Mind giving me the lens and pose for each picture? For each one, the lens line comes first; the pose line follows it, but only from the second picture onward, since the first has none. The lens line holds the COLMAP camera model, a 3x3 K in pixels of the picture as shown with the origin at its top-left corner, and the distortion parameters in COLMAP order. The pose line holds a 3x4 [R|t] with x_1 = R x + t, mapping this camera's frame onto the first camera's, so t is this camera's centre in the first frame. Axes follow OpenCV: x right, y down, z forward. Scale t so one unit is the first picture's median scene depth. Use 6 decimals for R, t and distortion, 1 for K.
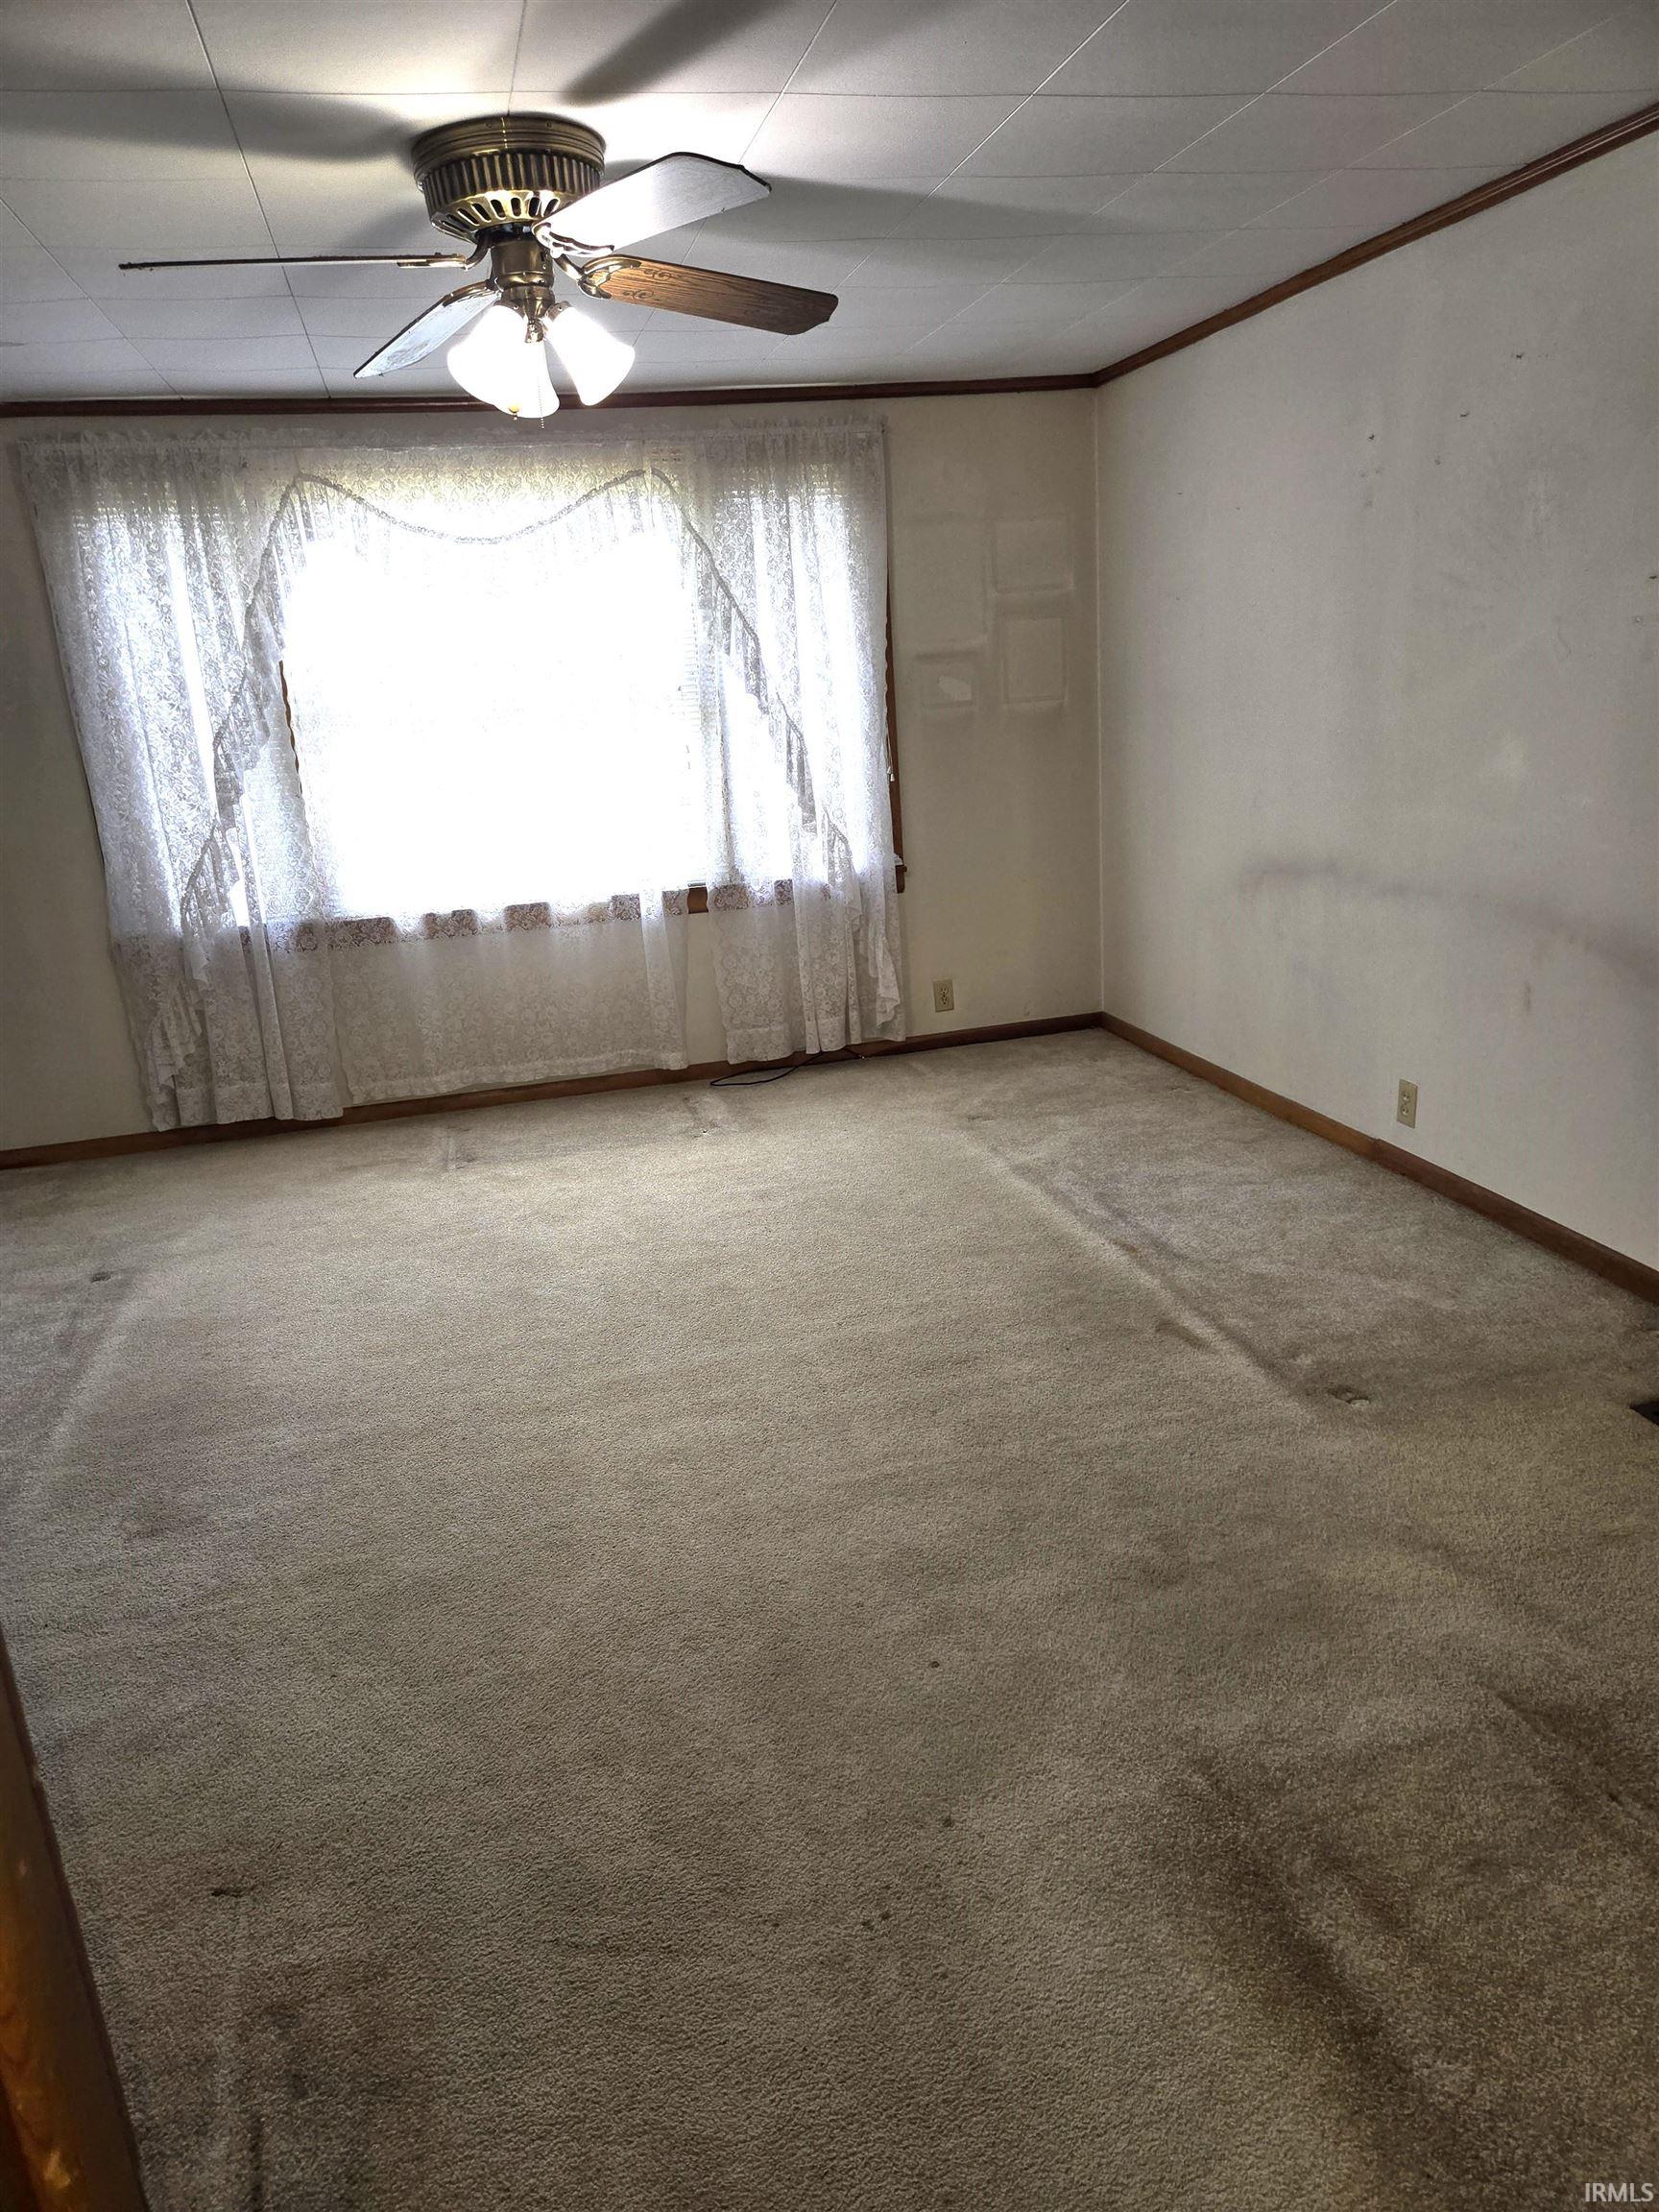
lens RADIAL K [[1461.0, 0, 853.6], [0, 1461.0, 1098.7], [0, 0, 1]] dist [0.087868, -0.076251]
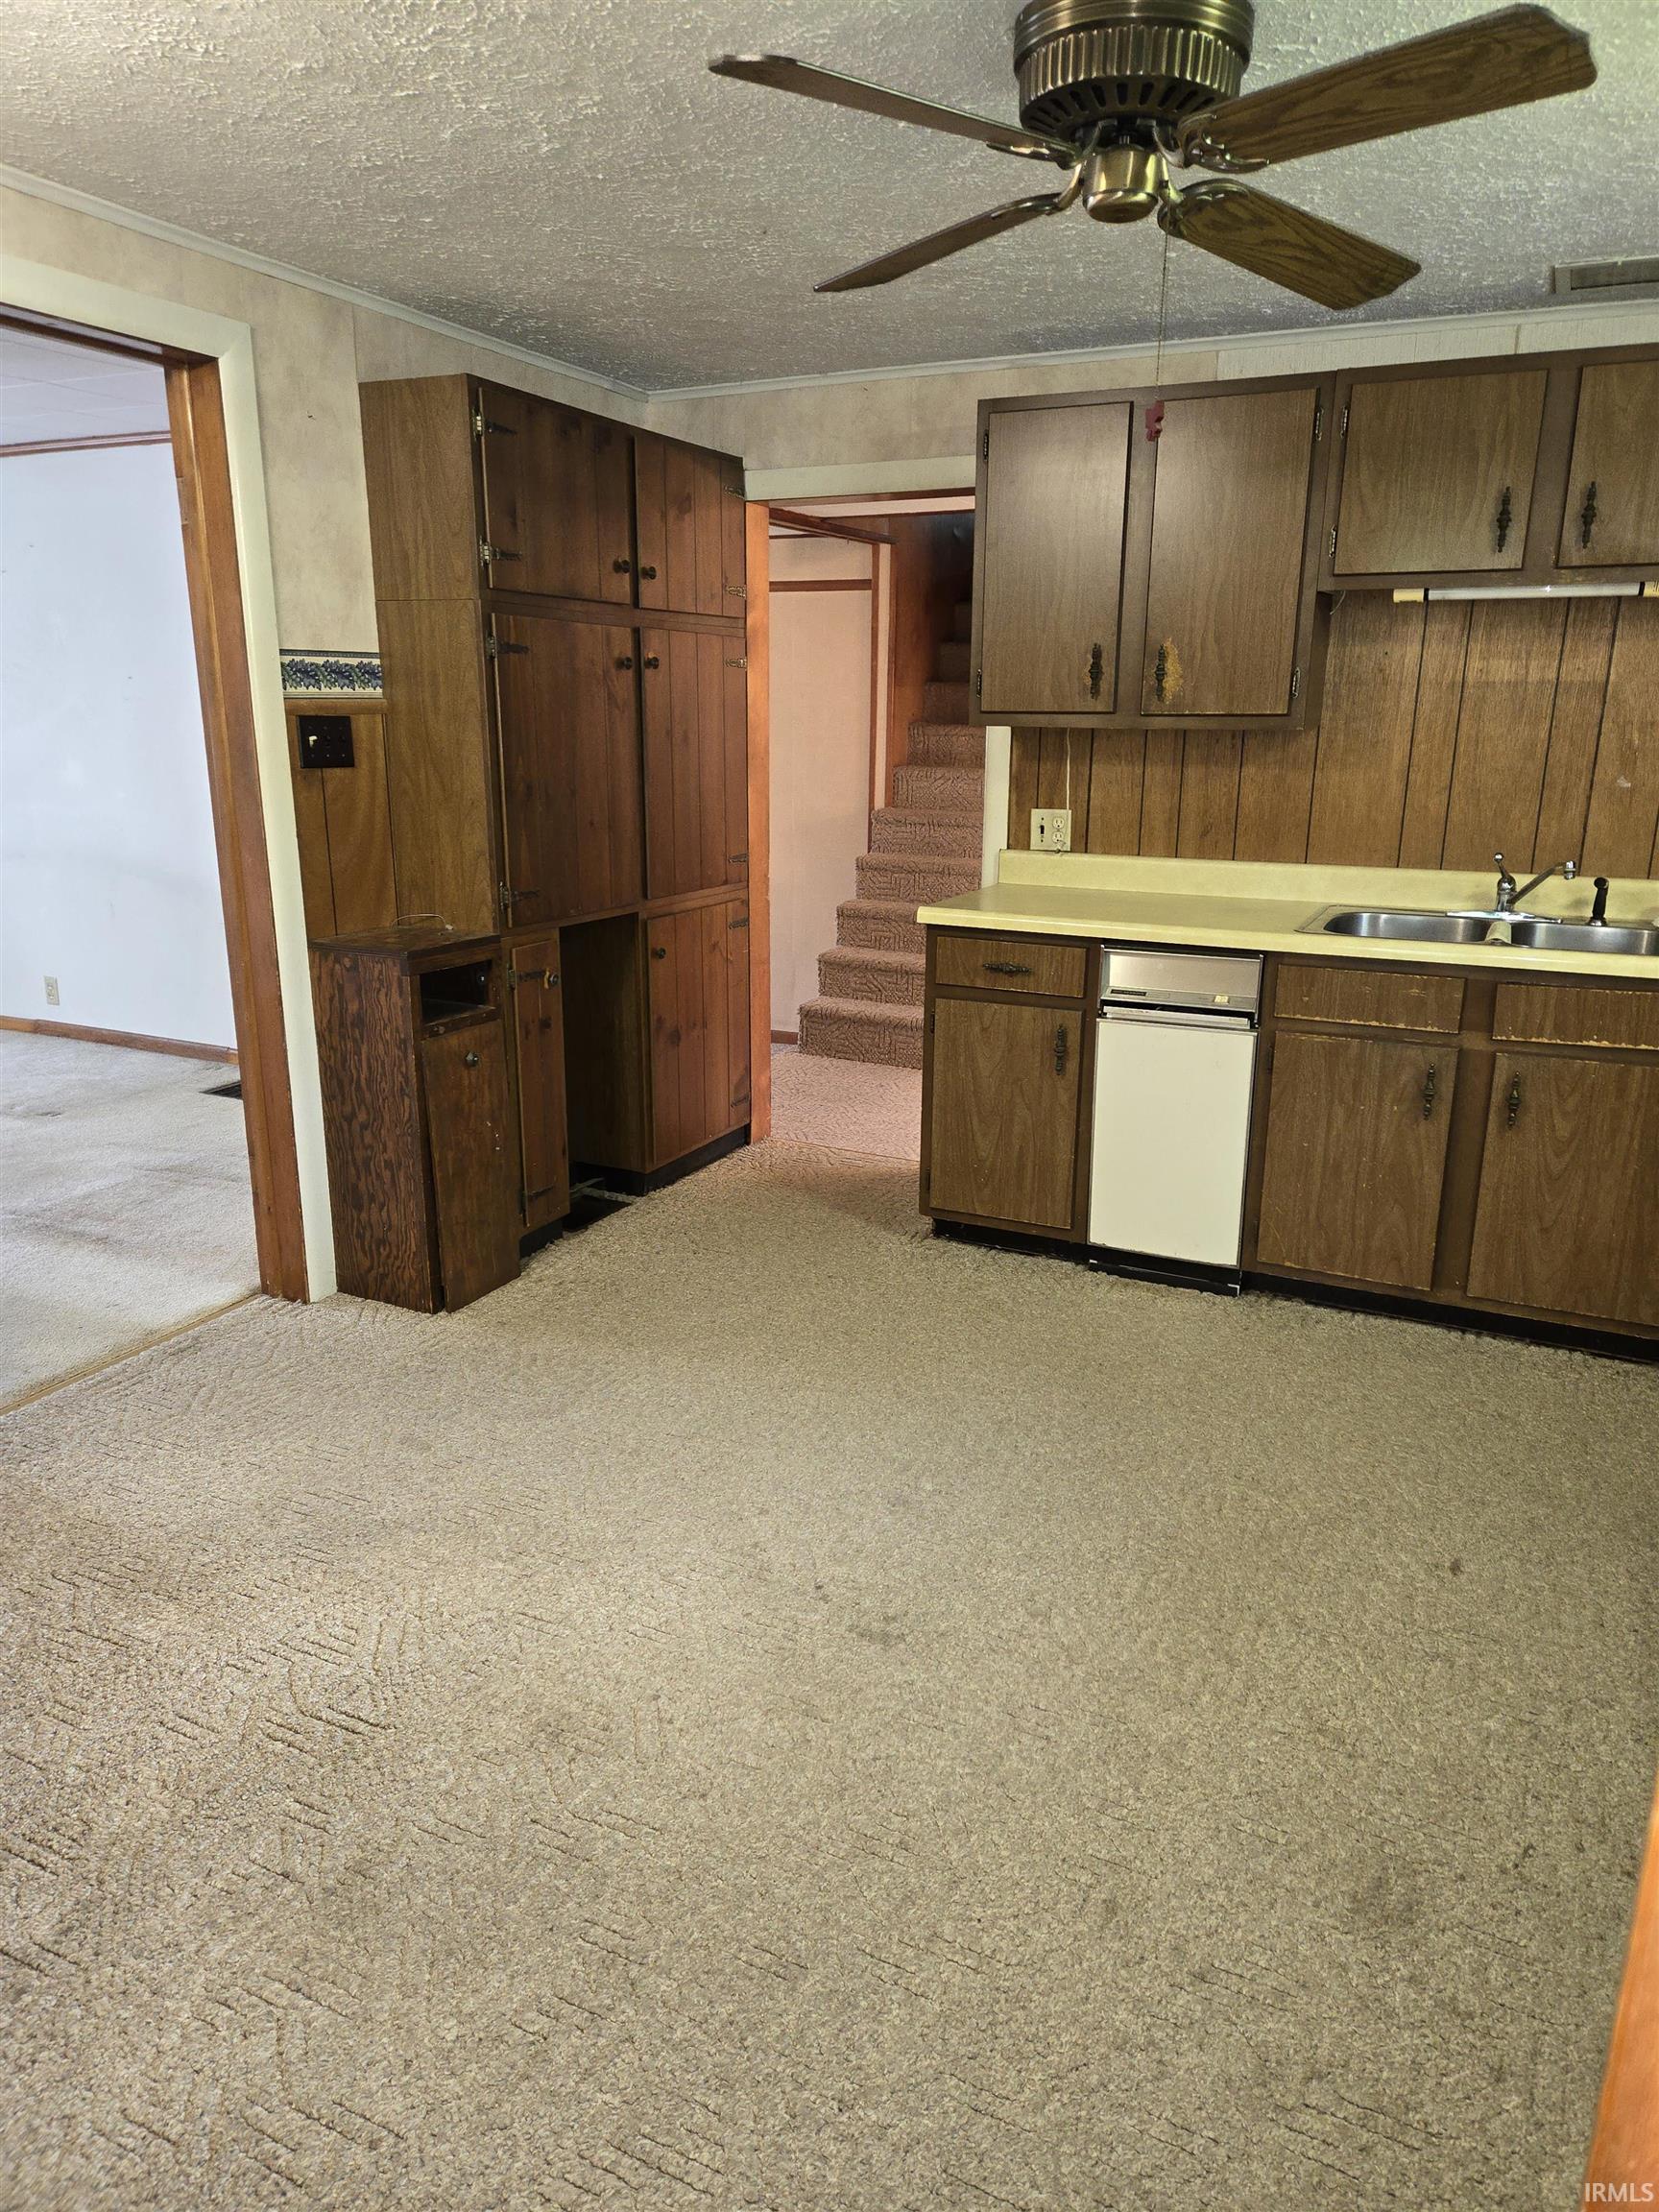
lens RADIAL K [[1461.0, 0, 853.6], [0, 1461.0, 1098.7], [0, 0, 1]] dist [0.087868, -0.076251]
pose [[0.639762, -0.126103, 0.758157, -0.417970], [0.169161, 0.985361, 0.021149, 0.313517], [-0.749726, 0.114720, 0.651729, -0.934912]]
